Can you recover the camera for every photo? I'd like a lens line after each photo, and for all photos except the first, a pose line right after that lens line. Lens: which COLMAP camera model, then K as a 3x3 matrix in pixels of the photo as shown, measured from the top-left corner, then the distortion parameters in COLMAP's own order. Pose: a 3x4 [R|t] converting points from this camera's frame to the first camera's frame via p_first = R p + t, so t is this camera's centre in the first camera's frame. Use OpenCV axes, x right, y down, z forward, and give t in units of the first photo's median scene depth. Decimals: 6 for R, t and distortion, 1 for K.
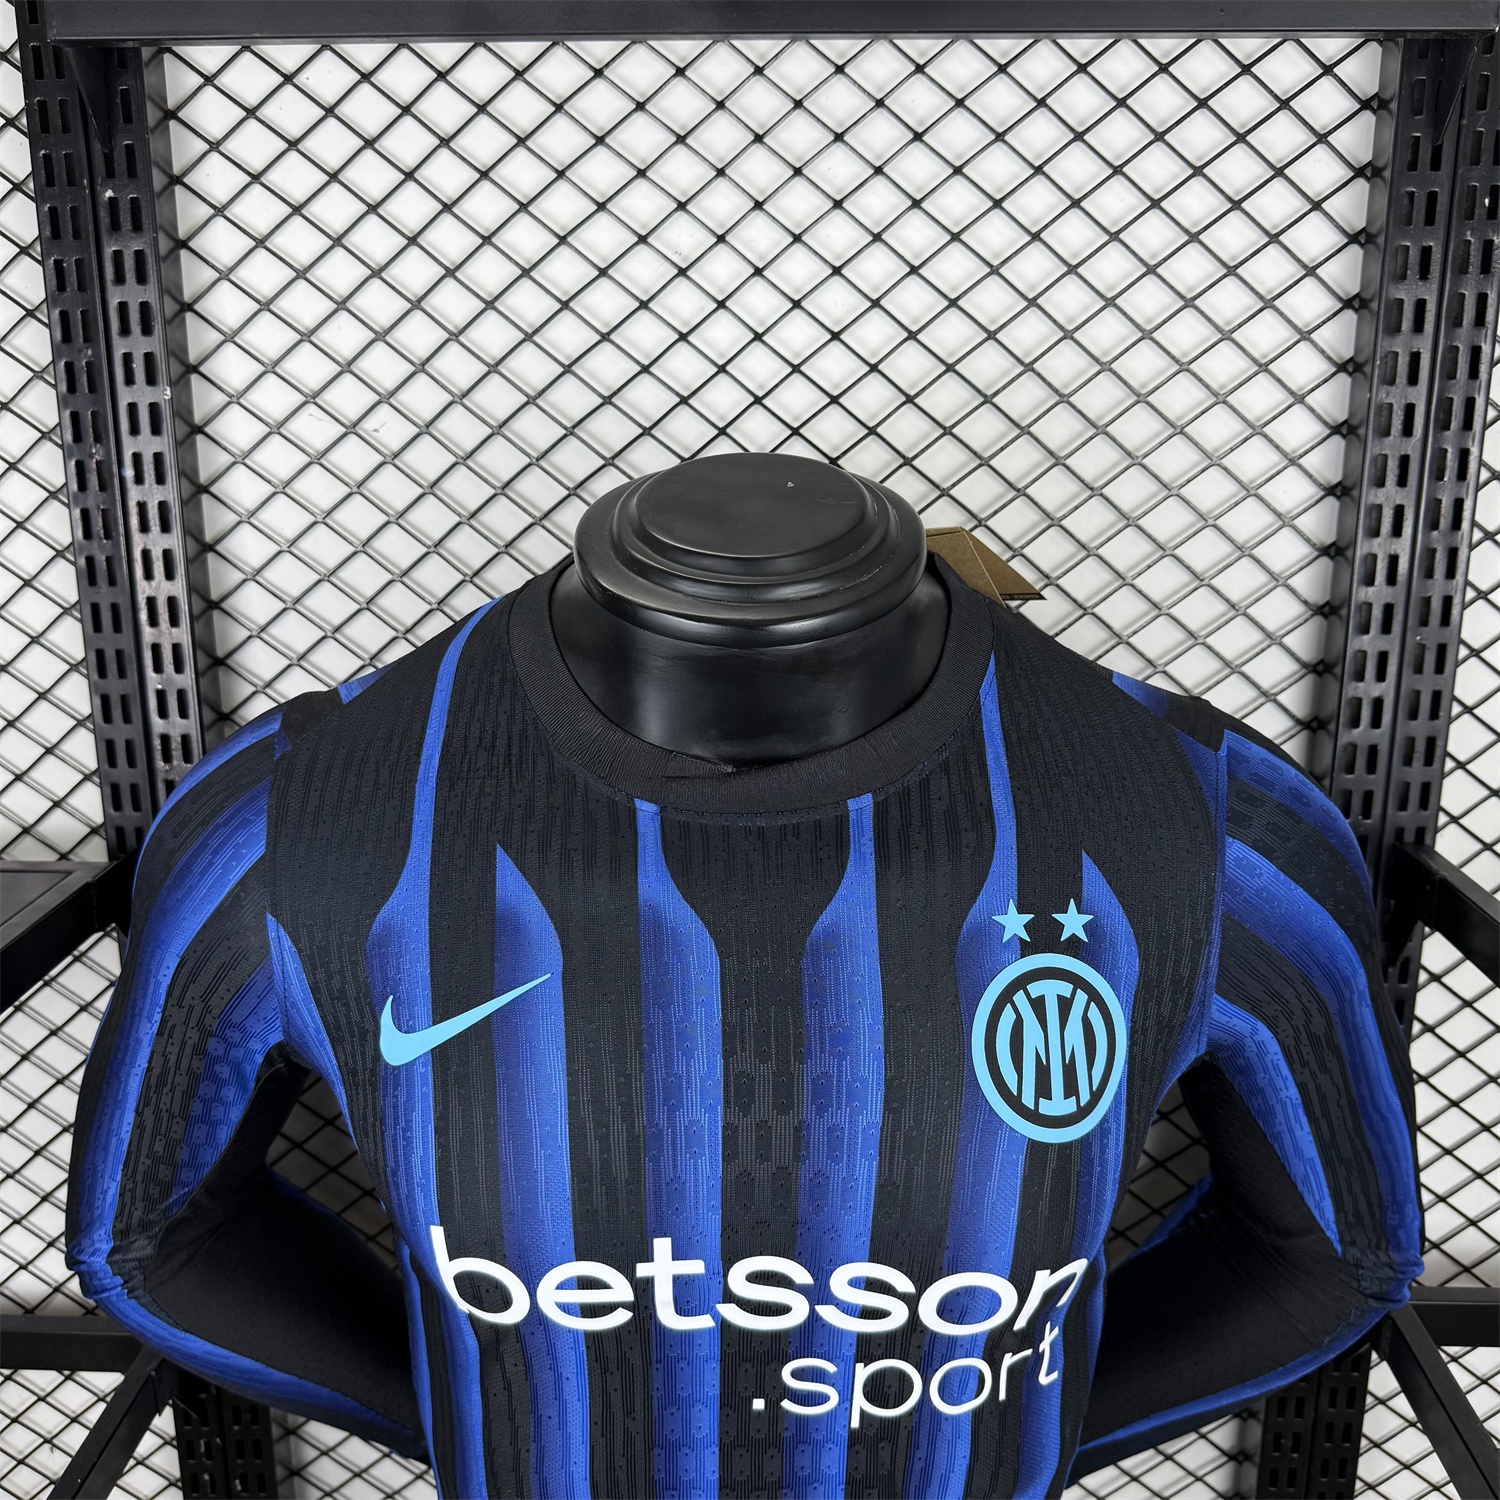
lens RADIAL K [[1579.9, 0, 750.0], [0, 1579.9, 750.0], [0, 0, 1]] dist [0.213895, -0.734108]
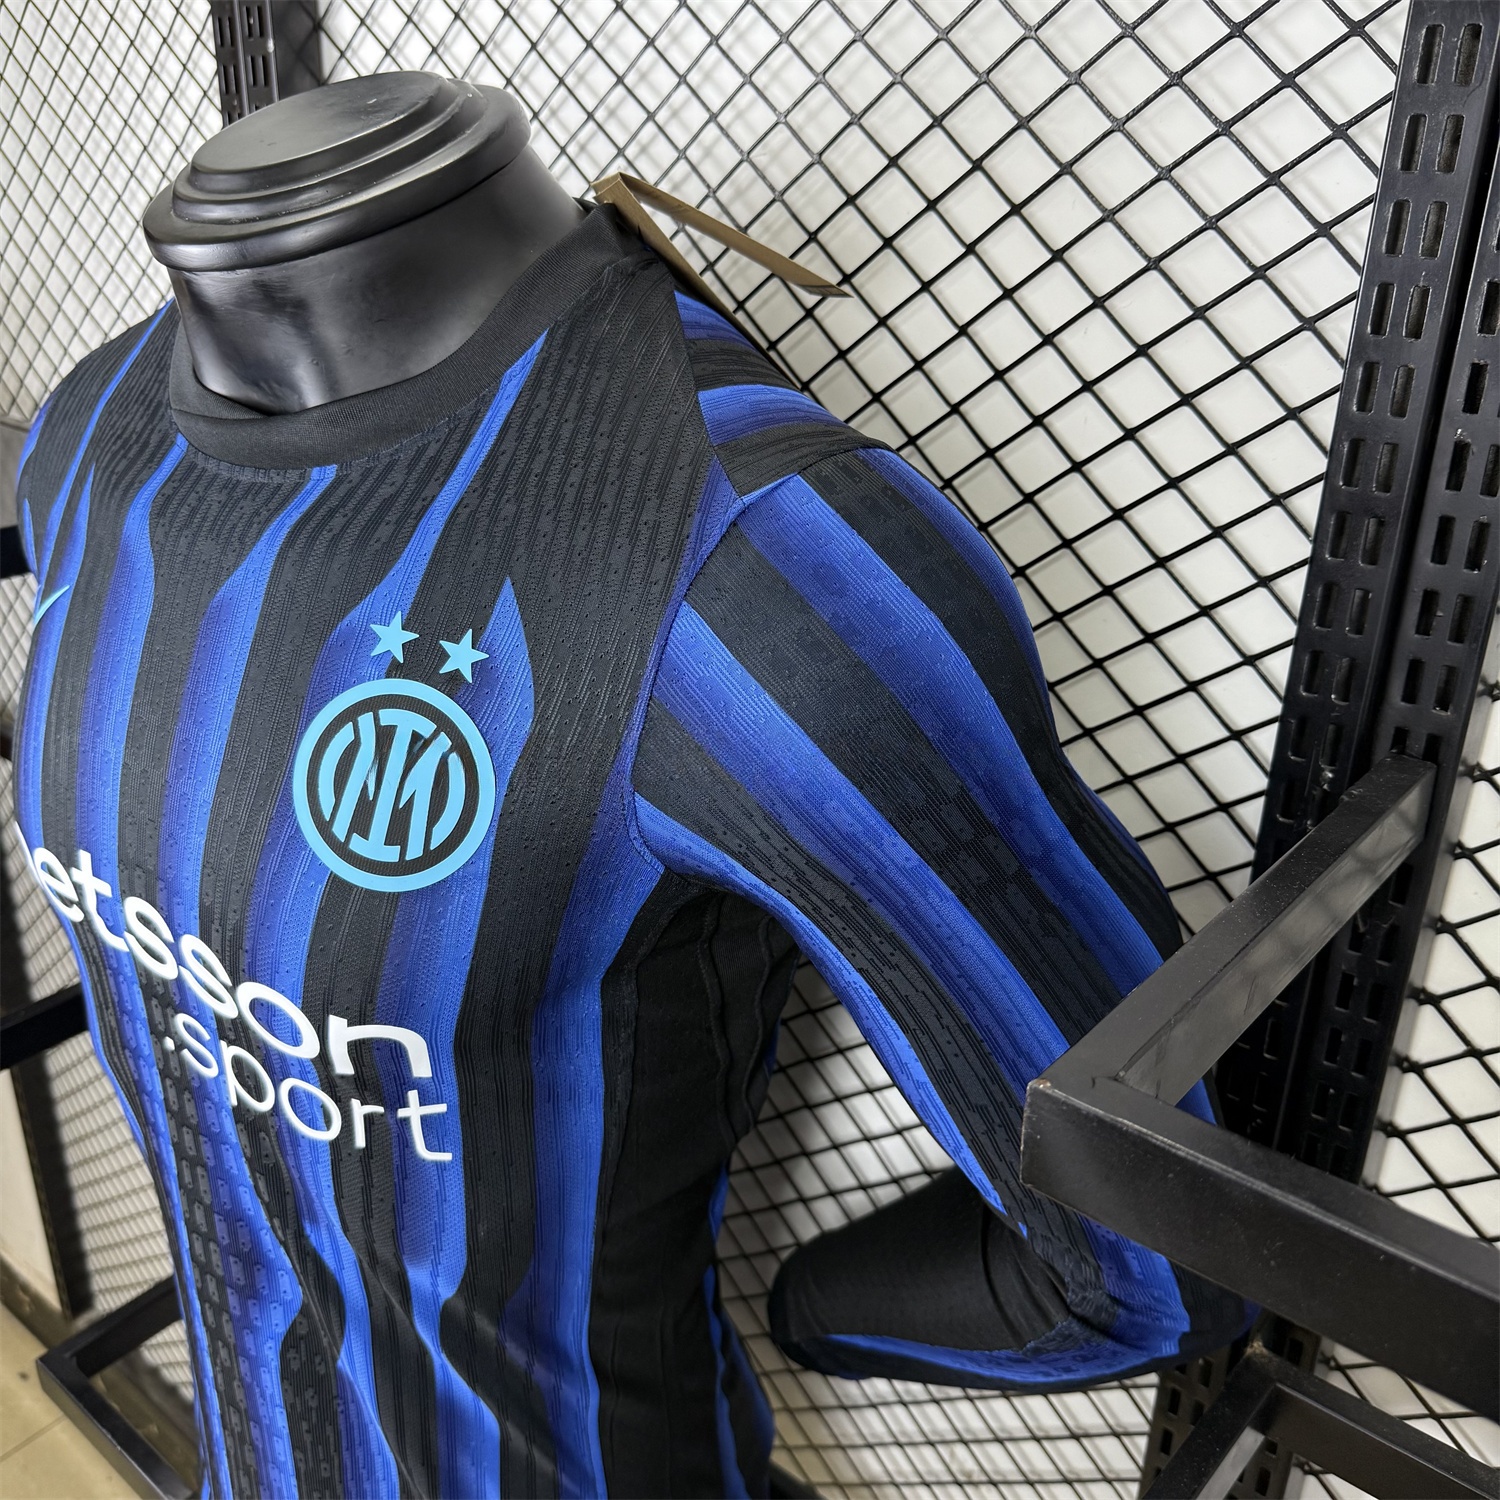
lens RADIAL K [[1579.9, 0, 750.0], [0, 1579.9, 750.0], [0, 0, 1]] dist [0.213895, -0.734108]
pose [[0.782348, 0.263261, -0.564469, 0.809636], [-0.171732, 0.962327, 0.210797, -0.046852], [0.598698, -0.067979, 0.798085, 0.421748]]
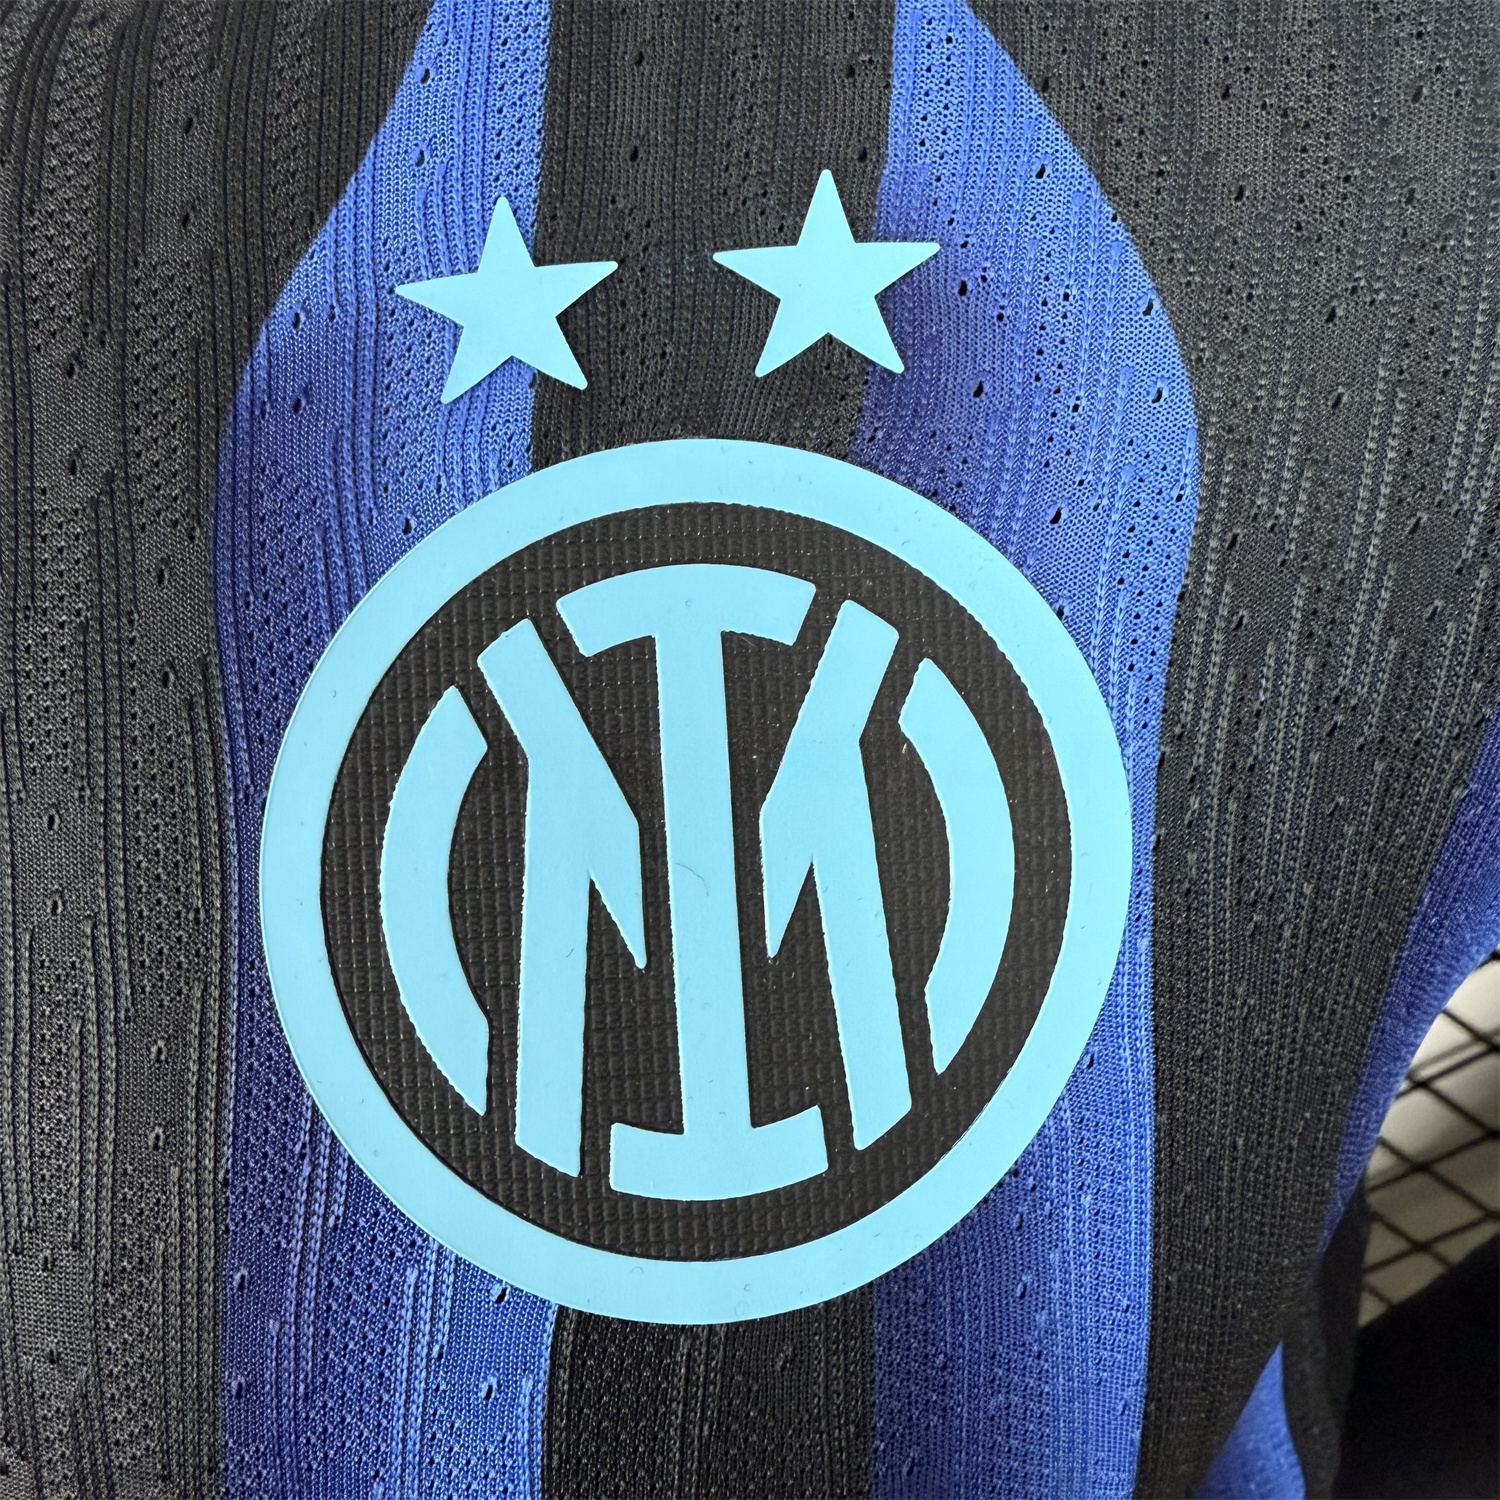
lens RADIAL K [[1417.1, 0, 810.7], [0, 1417.1, 750.8], [0, 0, 1]] dist [0.006714, 0.000231]
pose [[0.933116, -0.031406, -0.358200, 0.265496], [0.097594, 0.980905, 0.168230, 0.136992], [0.346077, -0.191936, 0.918363, 0.823593]]
